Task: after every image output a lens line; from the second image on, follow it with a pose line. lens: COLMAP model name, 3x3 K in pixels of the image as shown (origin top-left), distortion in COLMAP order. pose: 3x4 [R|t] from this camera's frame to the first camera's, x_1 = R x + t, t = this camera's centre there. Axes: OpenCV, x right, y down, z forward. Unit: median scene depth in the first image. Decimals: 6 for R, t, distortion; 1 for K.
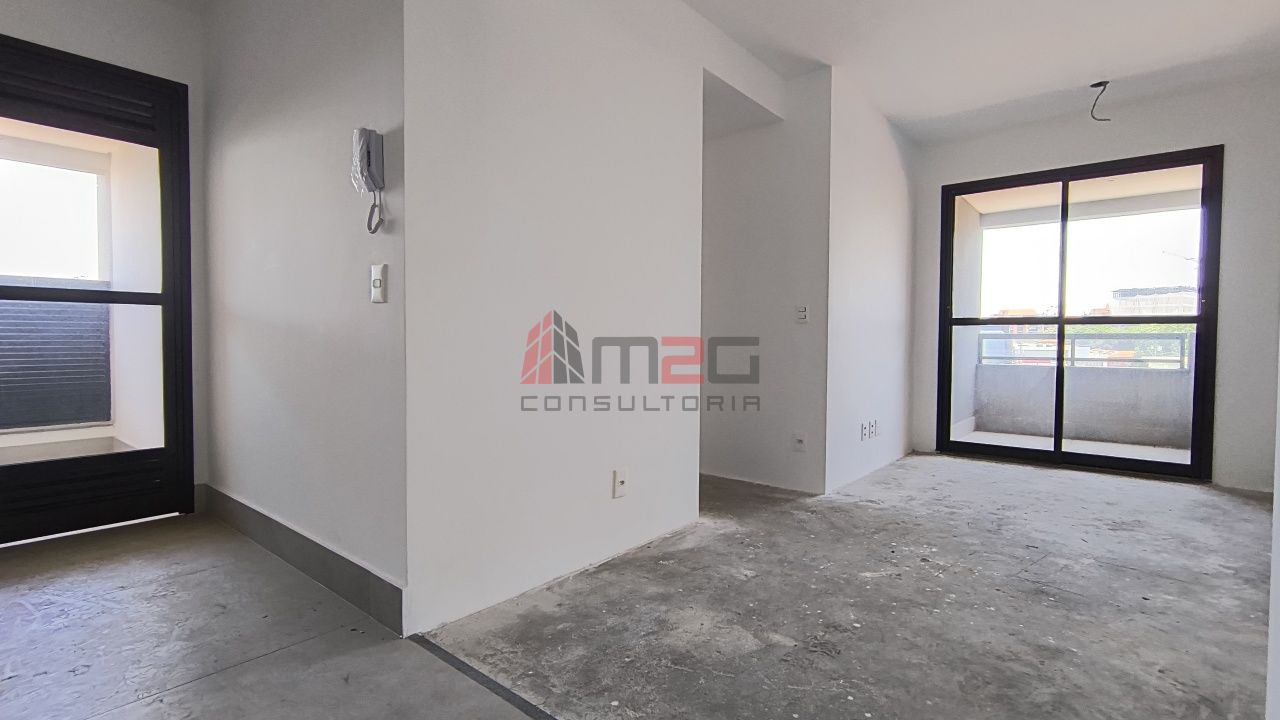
lens RADIAL K [[586.0, 0, 642.2], [0, 586.0, 358.1], [0, 0, 1]] dist [-0.003063, -0.000755]
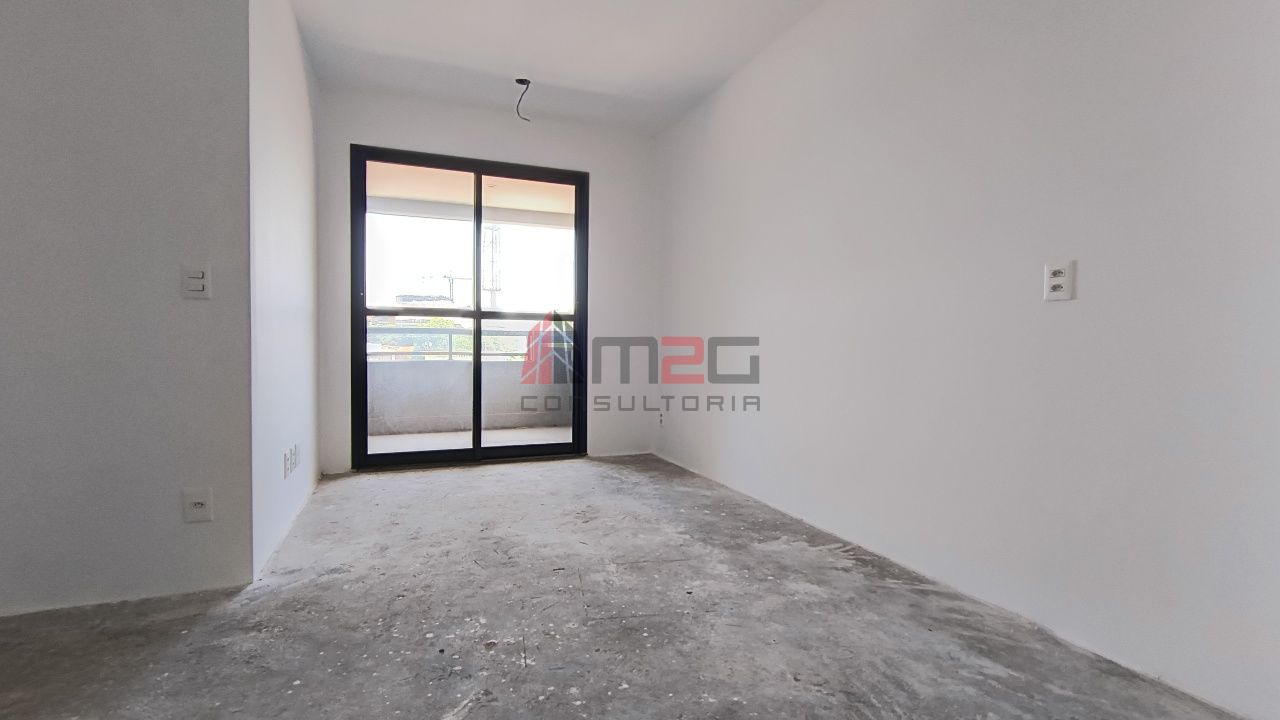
lens RADIAL K [[586.0, 0, 645.1], [0, 586.0, 356.6], [0, 0, 1]] dist [-0.003063, -0.000755]
pose [[0.470432, -0.022117, 0.882159, -0.031929], [0.018328, 0.999715, 0.015290, -0.005112], [-0.882246, 0.008975, 0.470703, 0.418576]]
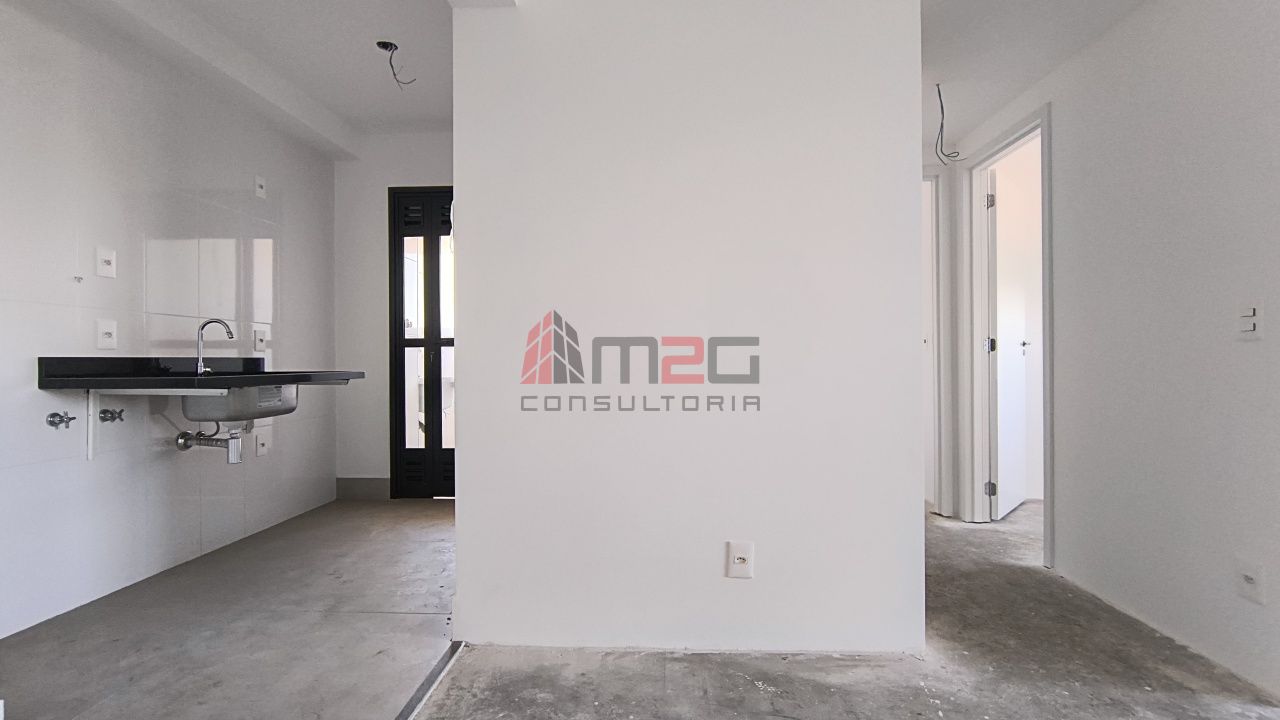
lens RADIAL K [[586.0, 0, 643.5], [0, 586.0, 360.5], [0, 0, 1]] dist [-0.003063, -0.000755]
pose [[0.598684, -0.006819, -0.800956, 0.438258], [-0.014547, 0.999706, -0.019384, -0.031143], [0.800853, 0.023256, 0.598409, 0.360009]]
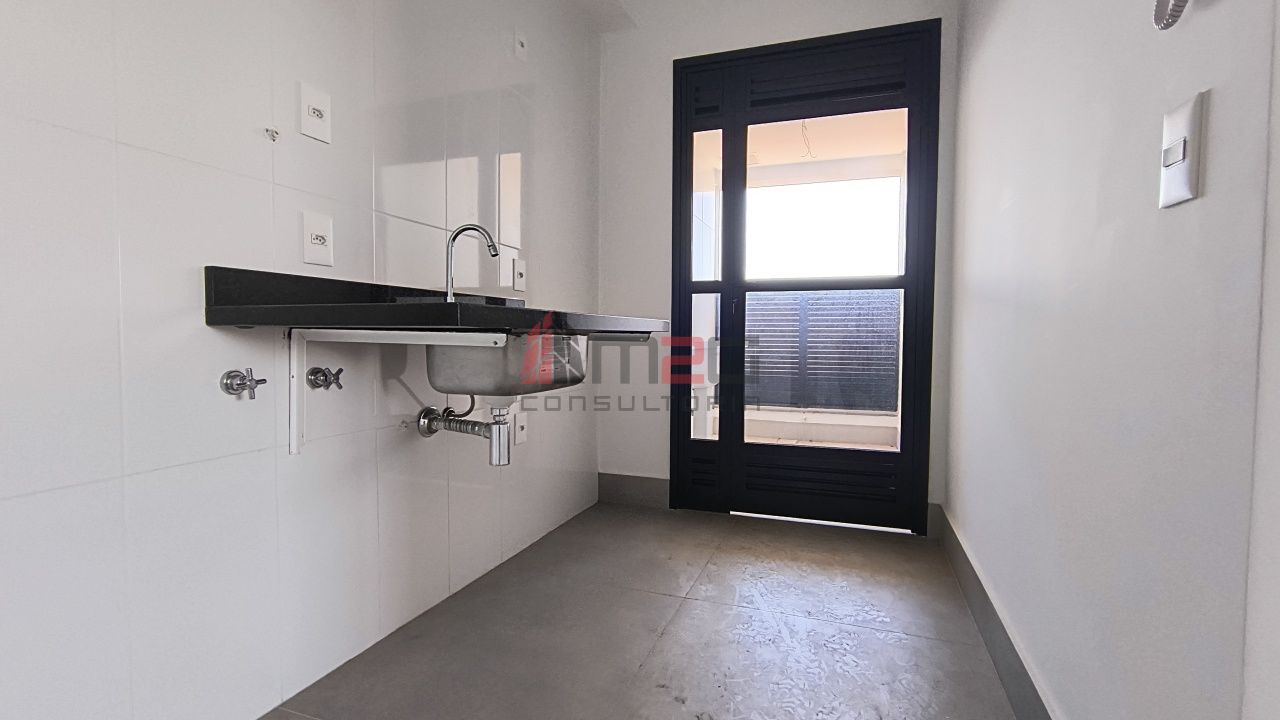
lens RADIAL K [[586.0, 0, 637.6], [0, 586.0, 359.8], [0, 0, 1]] dist [-0.003063, -0.000755]
pose [[0.329975, 0.034517, -0.943359, -0.126246], [-0.032525, 0.999154, 0.025182, 0.005359], [0.943429, 0.022373, 0.330818, 0.336921]]
